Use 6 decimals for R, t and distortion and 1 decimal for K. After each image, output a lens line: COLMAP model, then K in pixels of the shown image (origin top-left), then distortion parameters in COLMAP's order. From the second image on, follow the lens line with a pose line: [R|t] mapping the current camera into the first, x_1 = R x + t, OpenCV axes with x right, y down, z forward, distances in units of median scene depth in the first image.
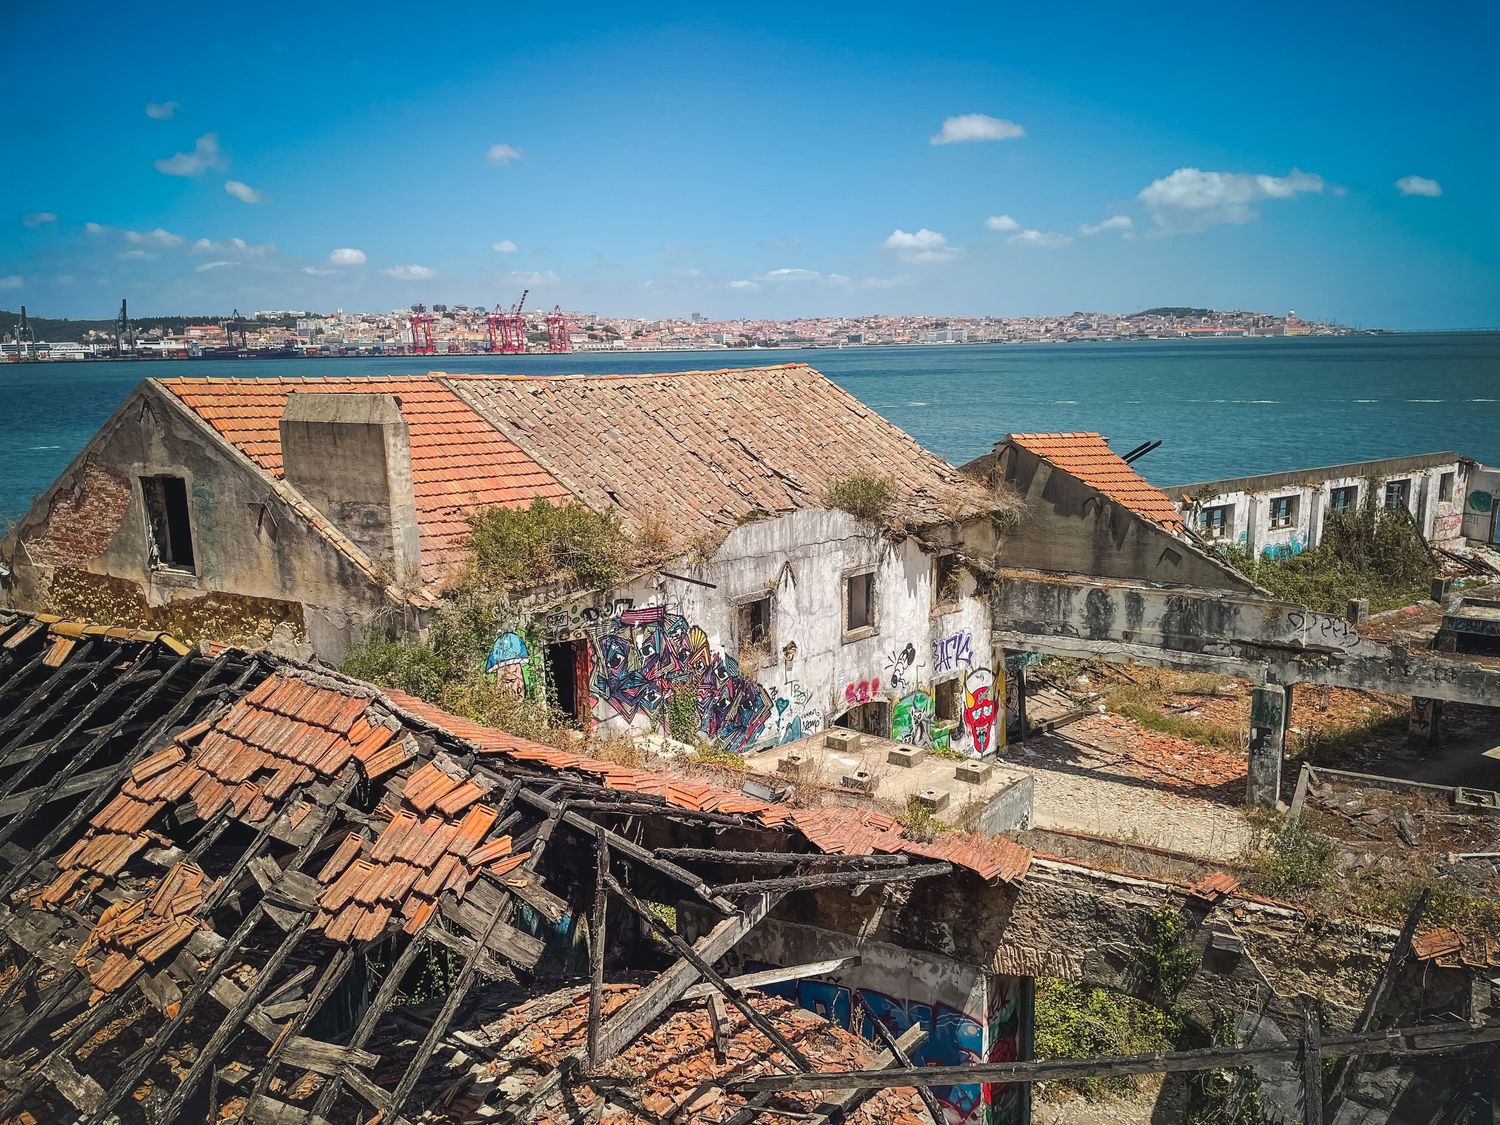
lens RADIAL K [[1159.8, 0, 750.0], [0, 1159.8, 562.5], [0, 0, 1]] dist [0.083686, -0.097581]
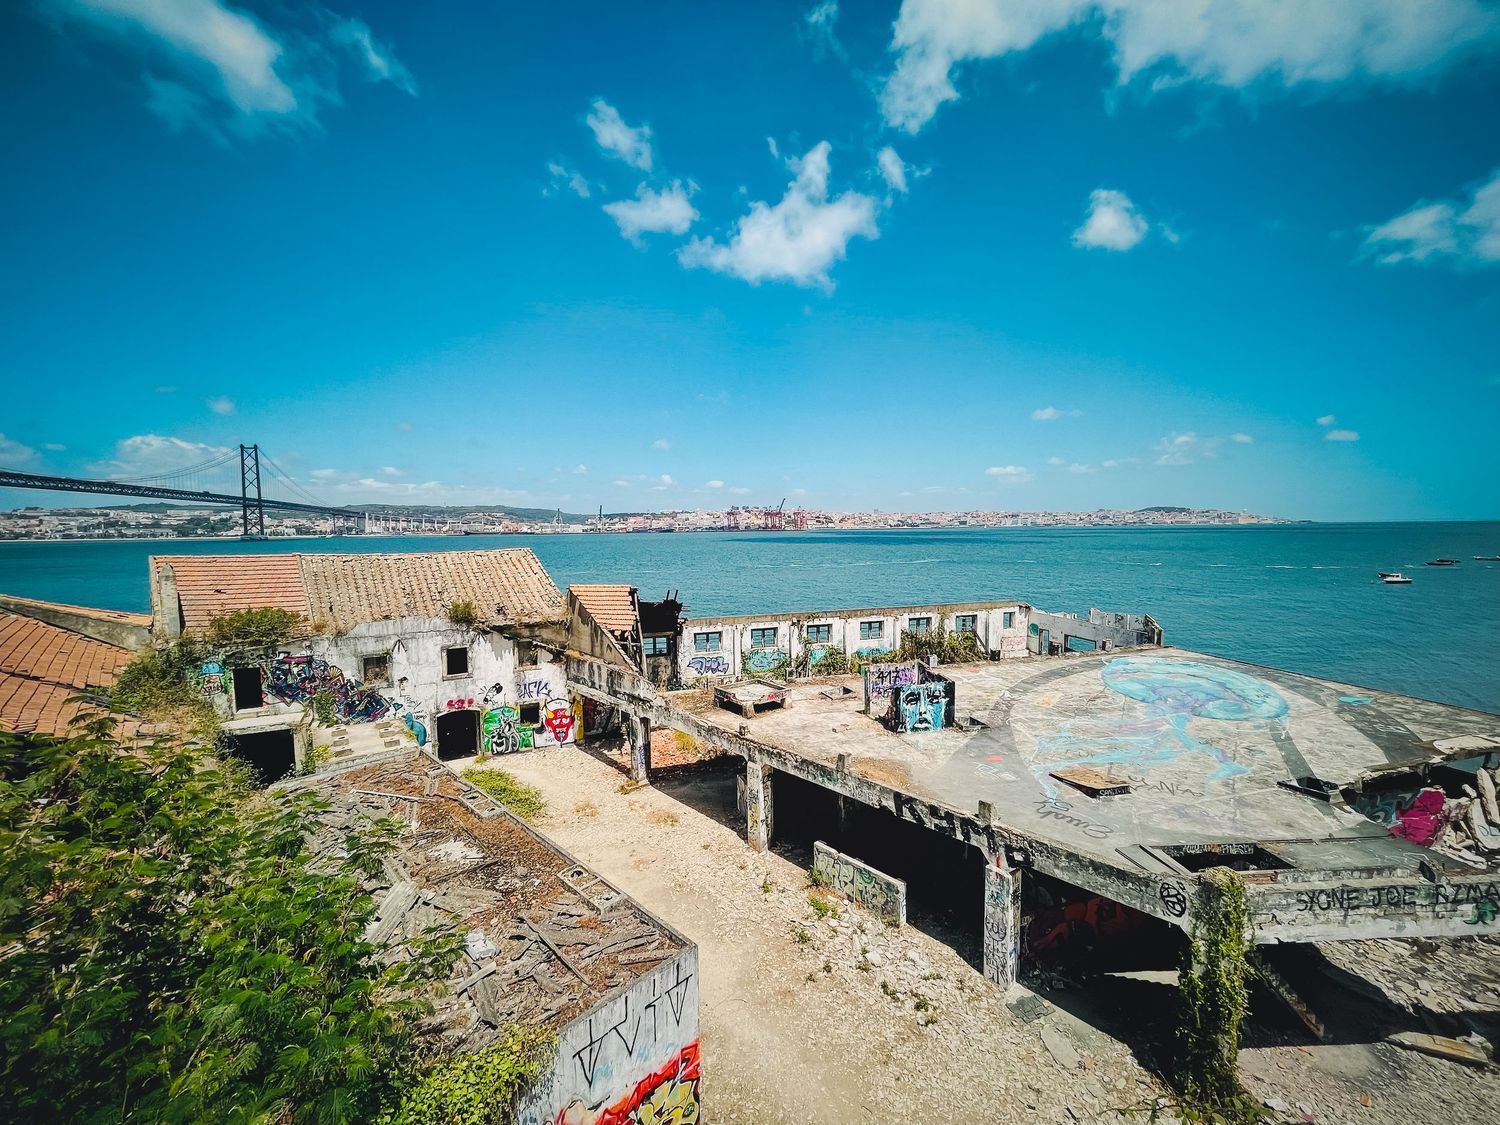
lens RADIAL K [[615.0, 0, 750.0], [0, 615.0, 562.5], [0, 0, 1]] dist [-0.002688, -0.000137]
pose [[0.963378, 0.021403, -0.267293, 0.840379], [-0.054279, 0.991739, -0.116219, -0.039856], [0.262597, 0.126471, 0.956581, 0.038534]]
